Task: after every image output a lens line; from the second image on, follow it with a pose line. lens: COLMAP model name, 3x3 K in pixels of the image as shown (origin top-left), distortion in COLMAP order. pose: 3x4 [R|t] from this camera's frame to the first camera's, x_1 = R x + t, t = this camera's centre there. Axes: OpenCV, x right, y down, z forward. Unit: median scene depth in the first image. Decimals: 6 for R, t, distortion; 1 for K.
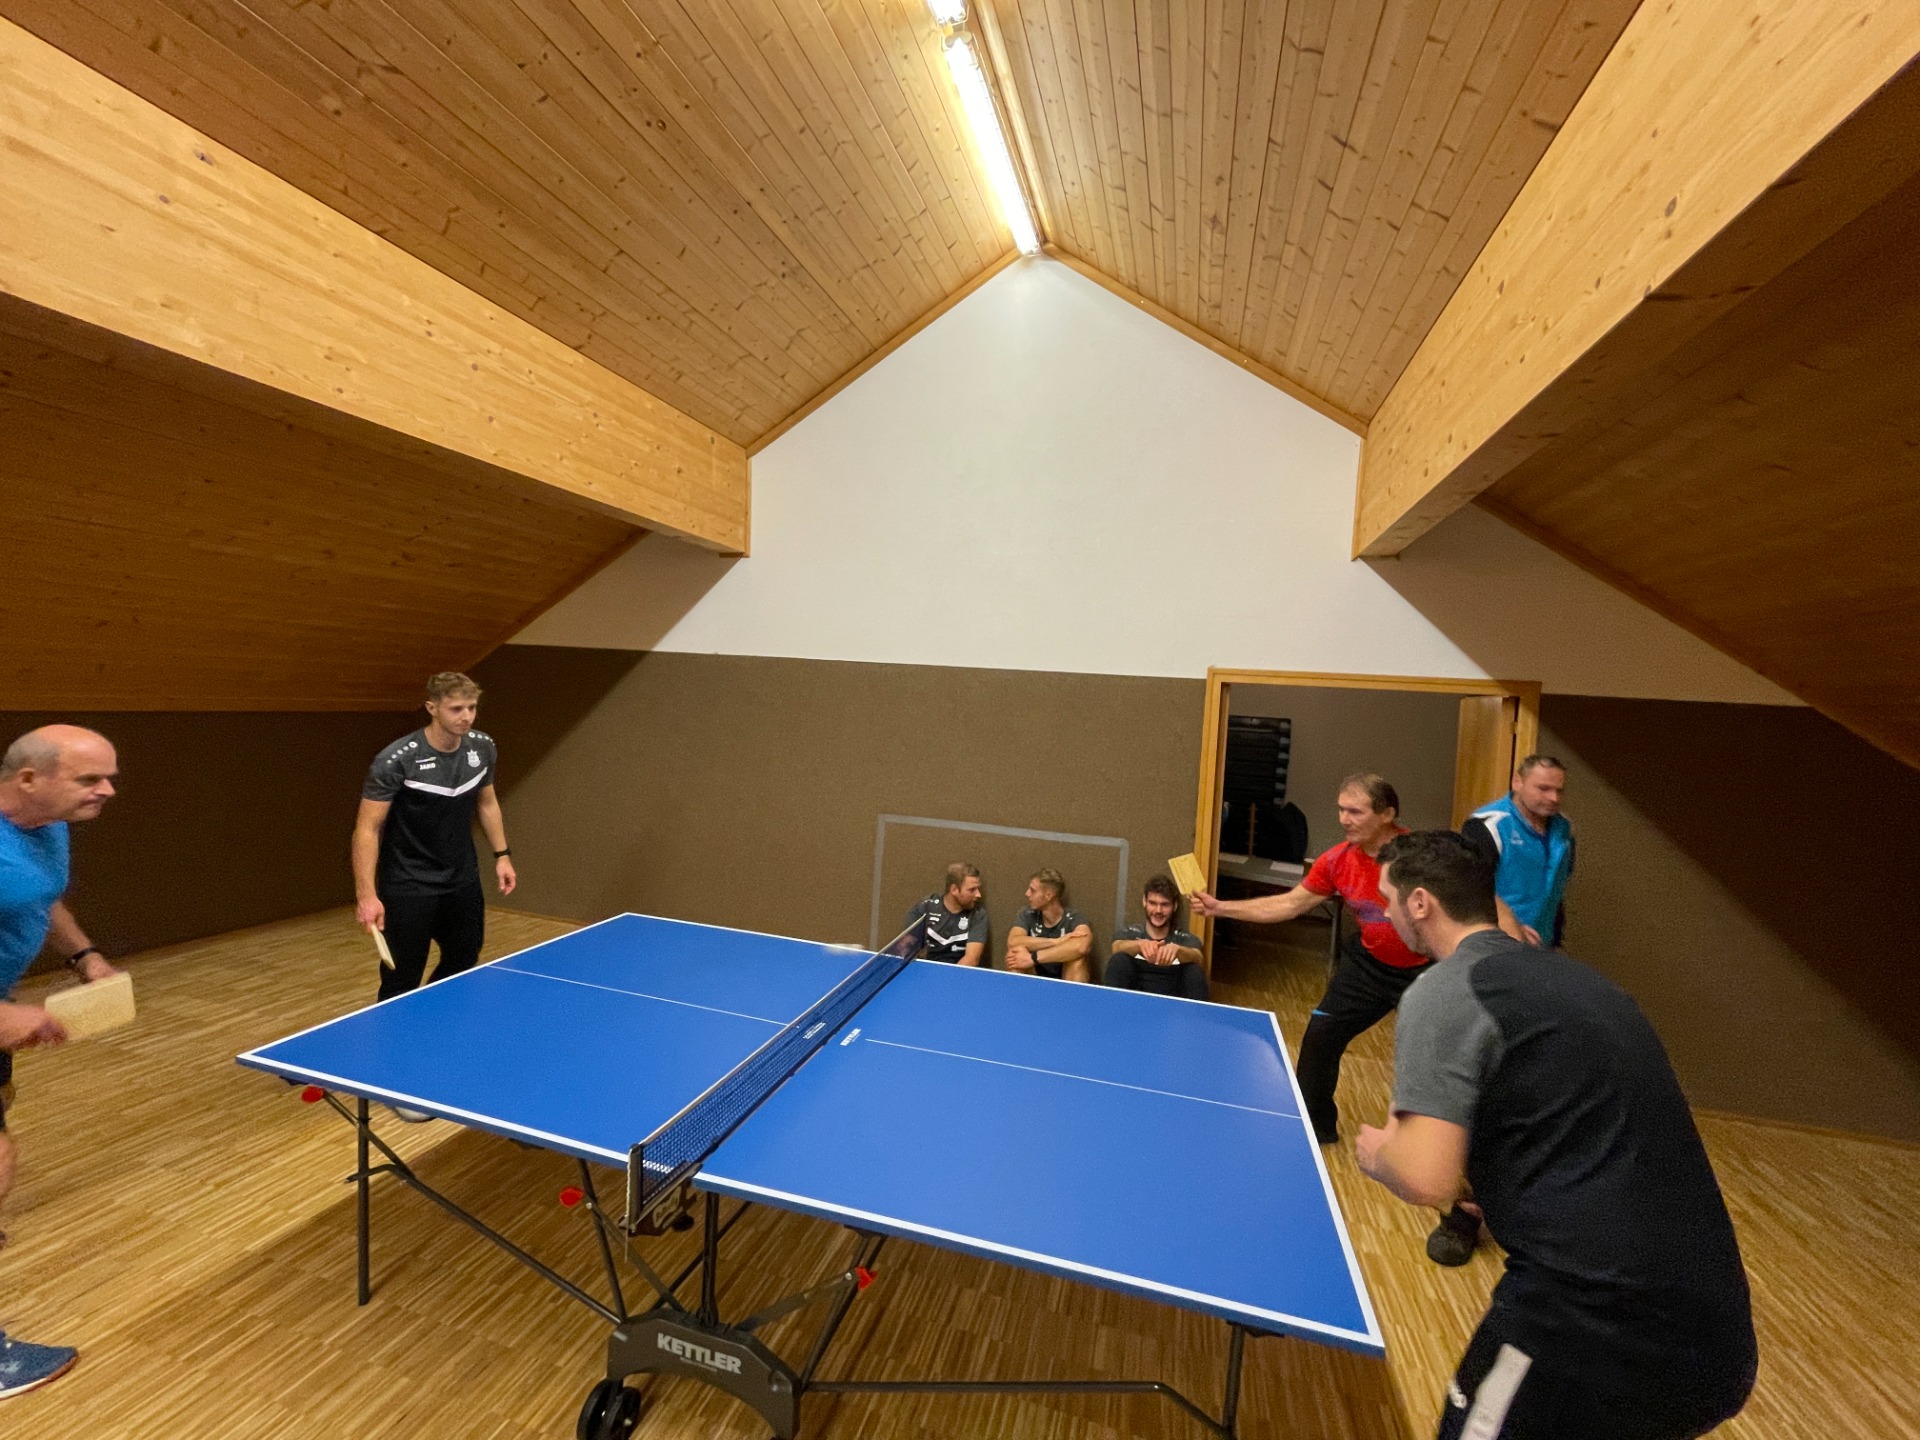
lens RADIAL K [[779.3, 0, 956.8], [0, 779.3, 714.6], [0, 0, 1]] dist [-0.005144, 0.000356]
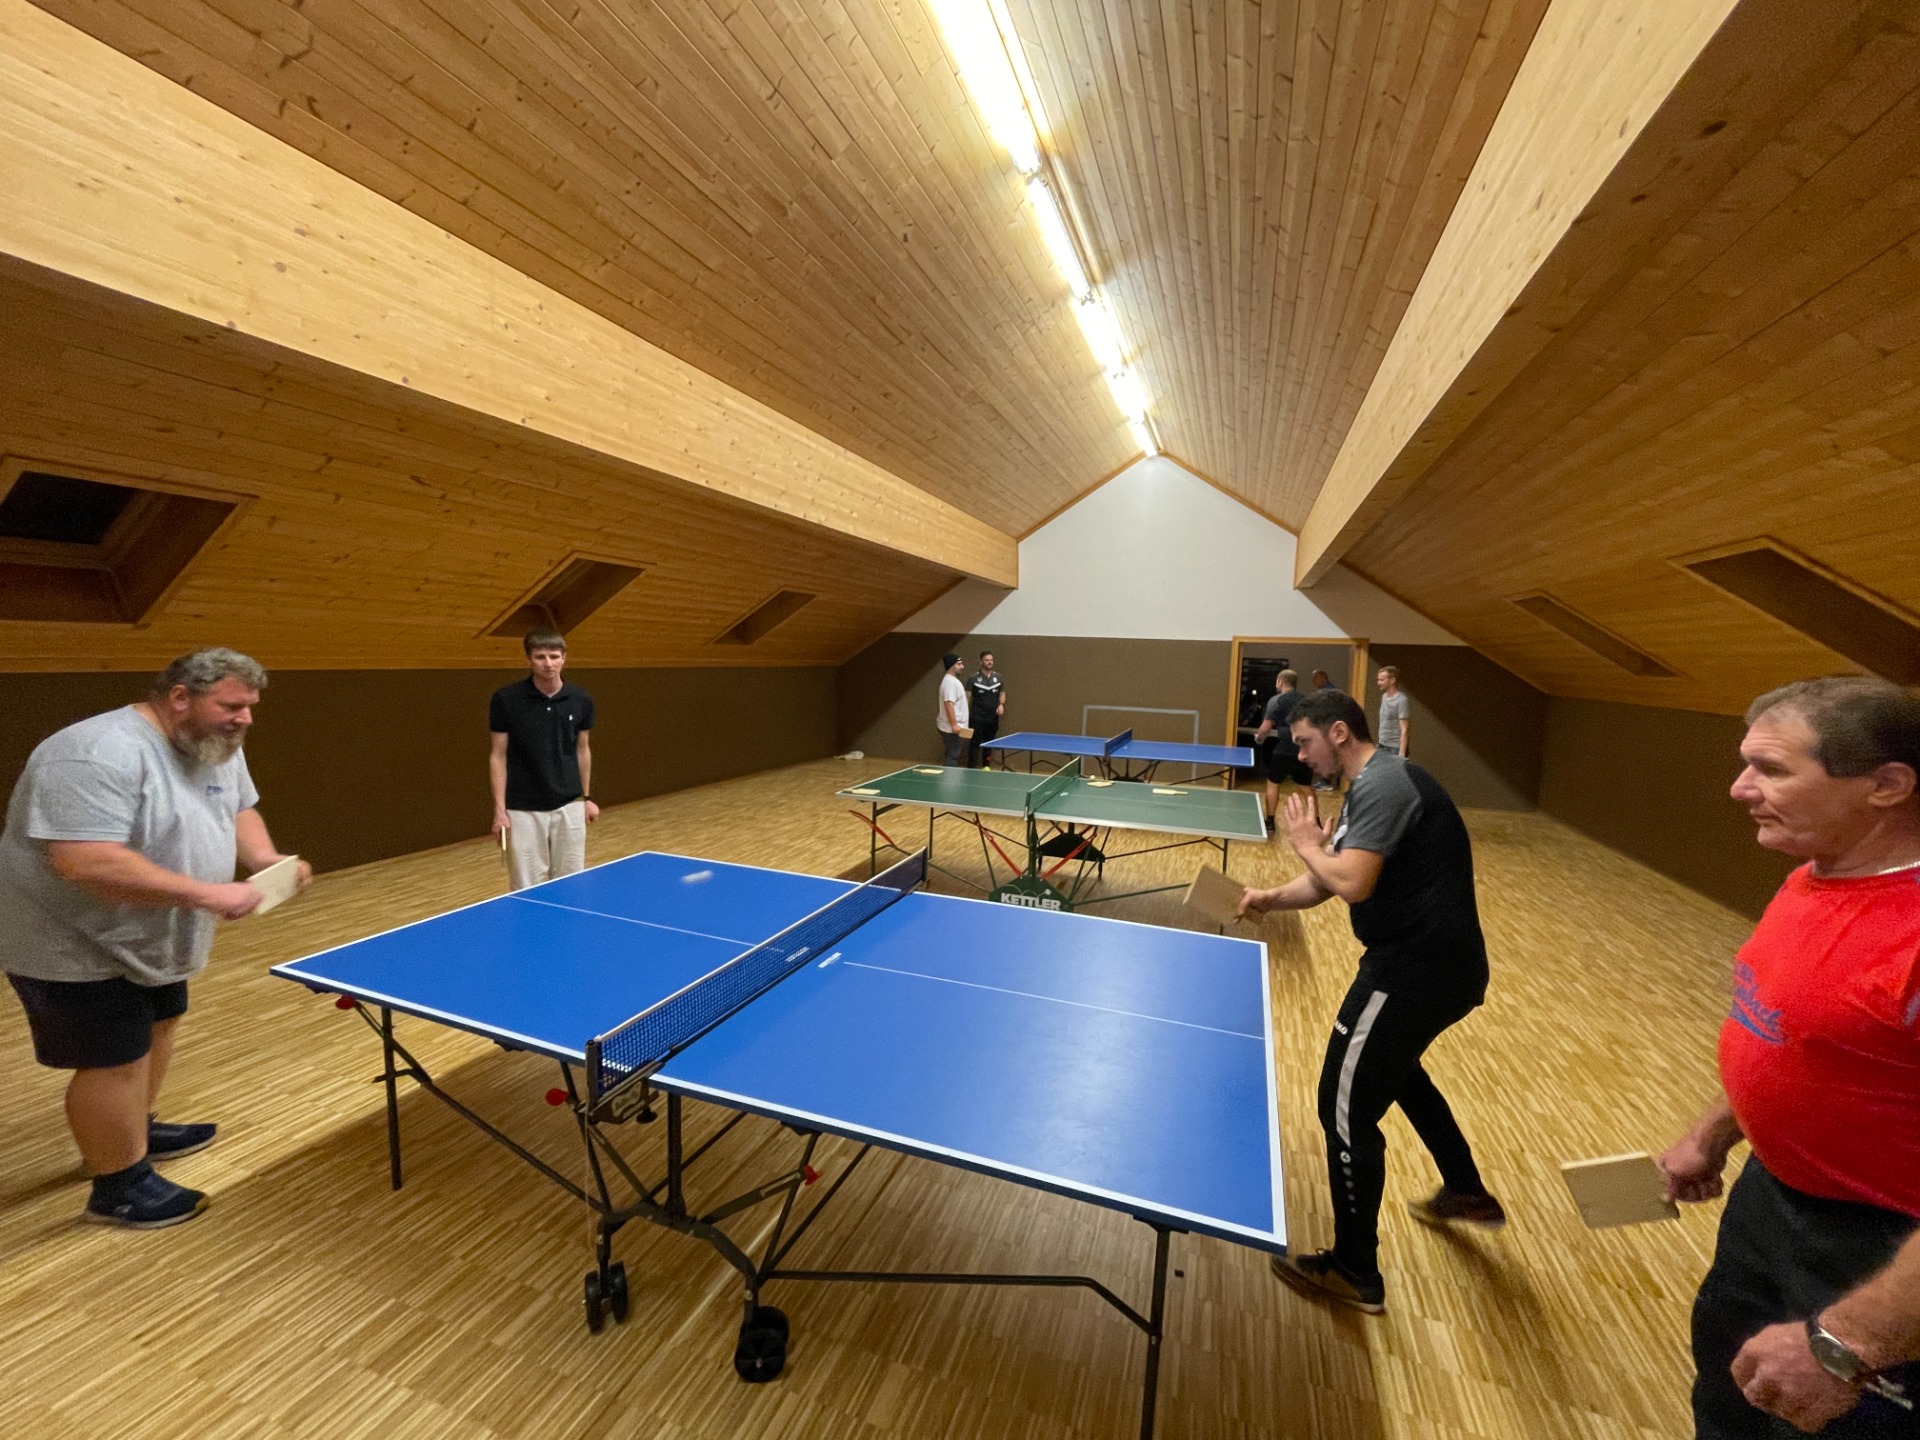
lens RADIAL K [[779.3, 0, 957.0], [0, 779.3, 718.7], [0, 0, 1]] dist [-0.005144, 0.000356]
pose [[0.997686, -0.022357, -0.064205, -0.400338], [0.026157, 0.997917, 0.058970, 0.031811], [0.062753, -0.060513, 0.996193, -1.558072]]
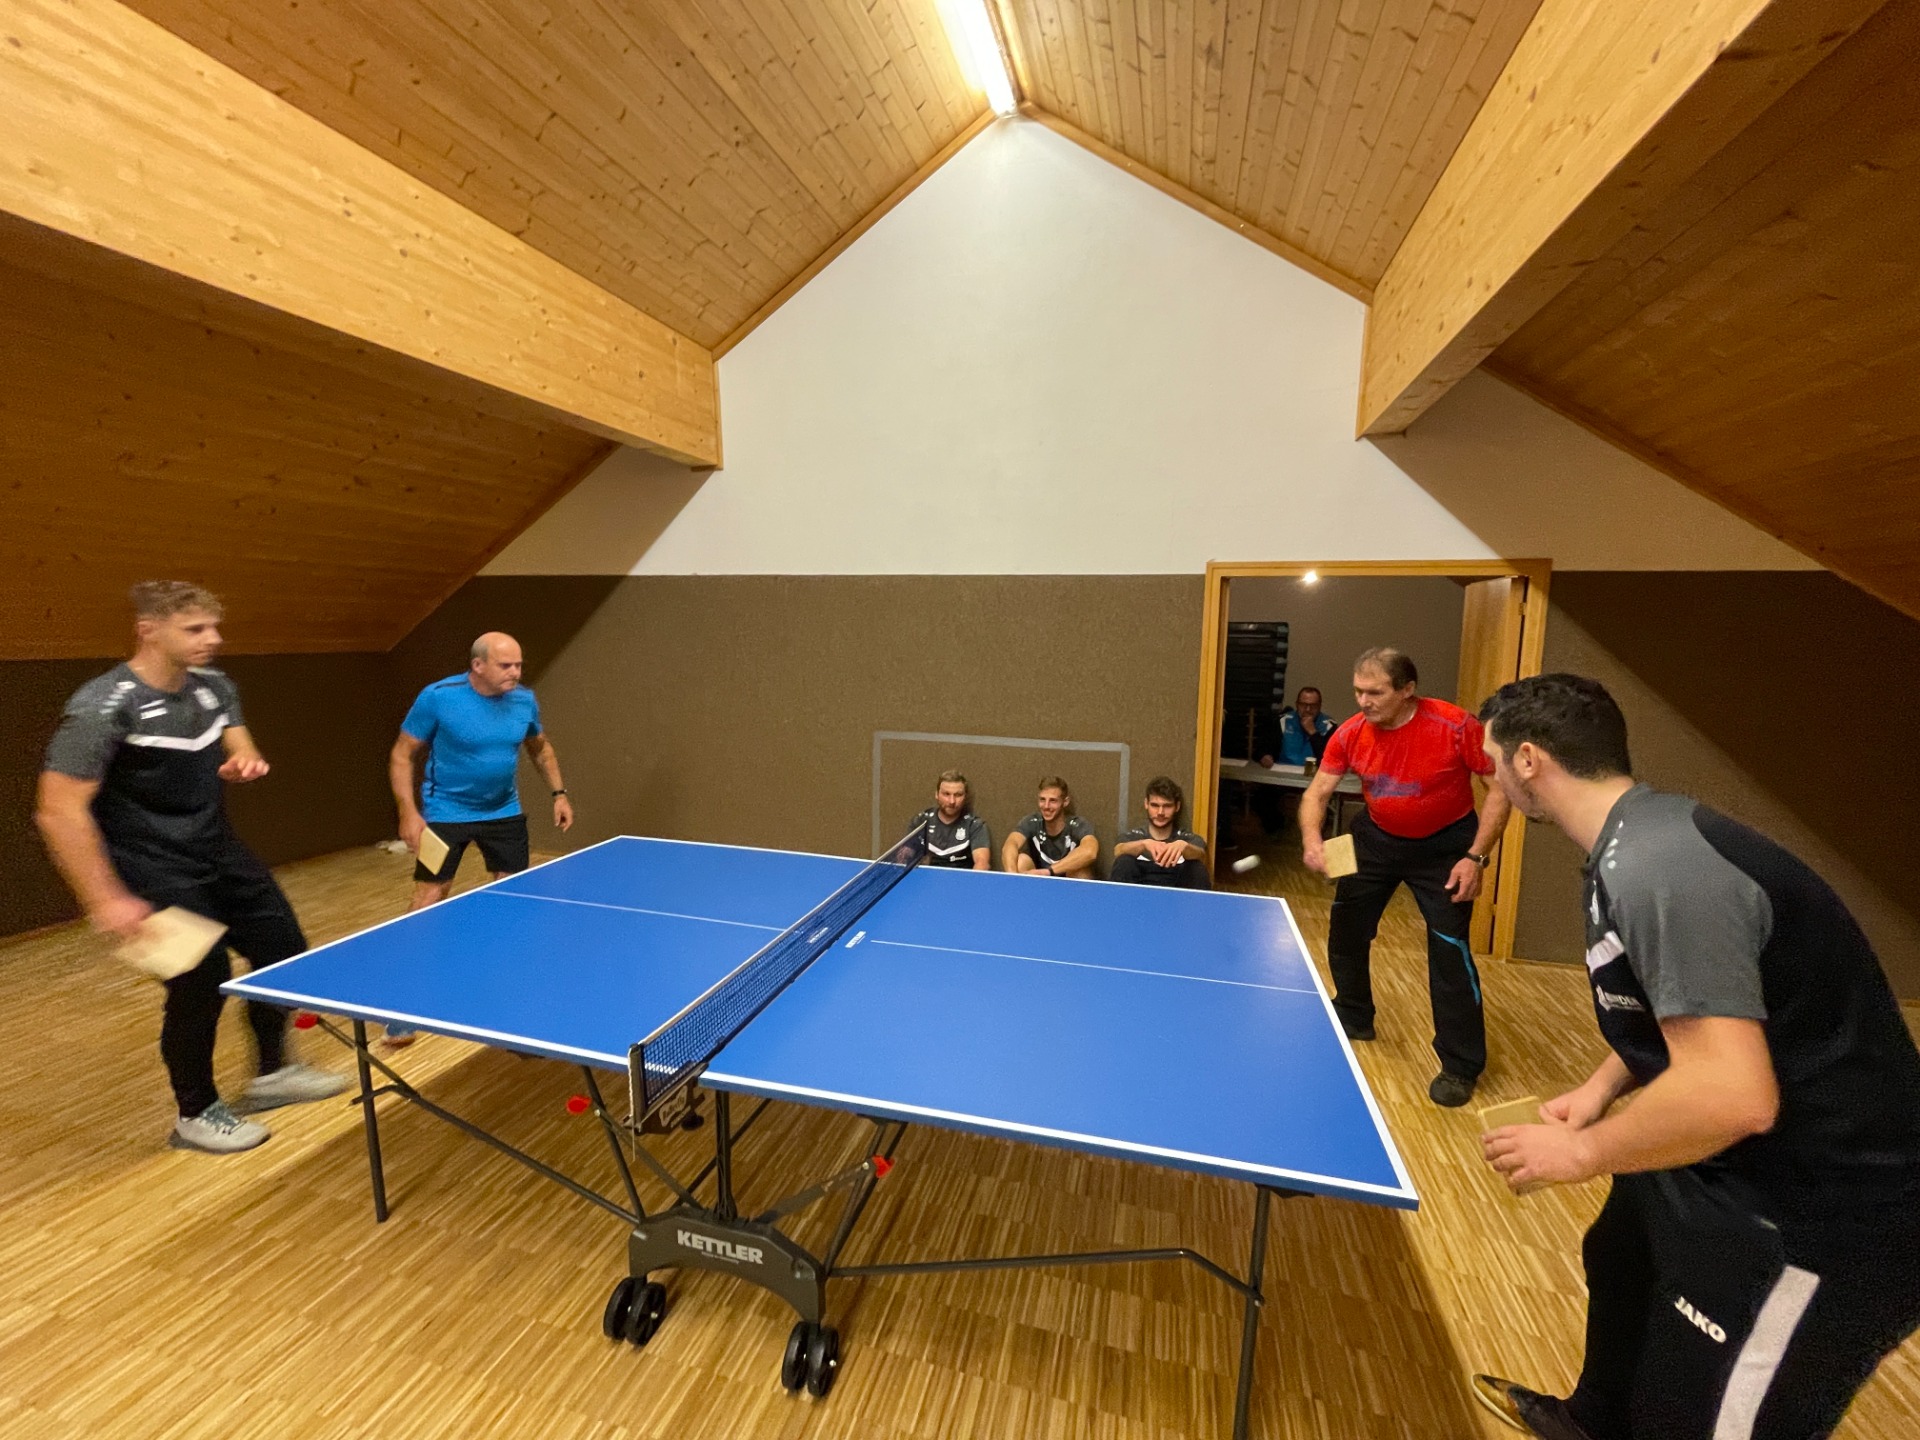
lens RADIAL K [[779.3, 0, 958.4], [0, 779.3, 715.5], [0, 0, 1]] dist [-0.005144, 0.000356]
pose [[0.998924, -0.045454, 0.009176, -0.002697], [0.044456, 0.995013, 0.089288, 0.032290], [-0.013189, -0.088784, 0.995964, 0.030032]]
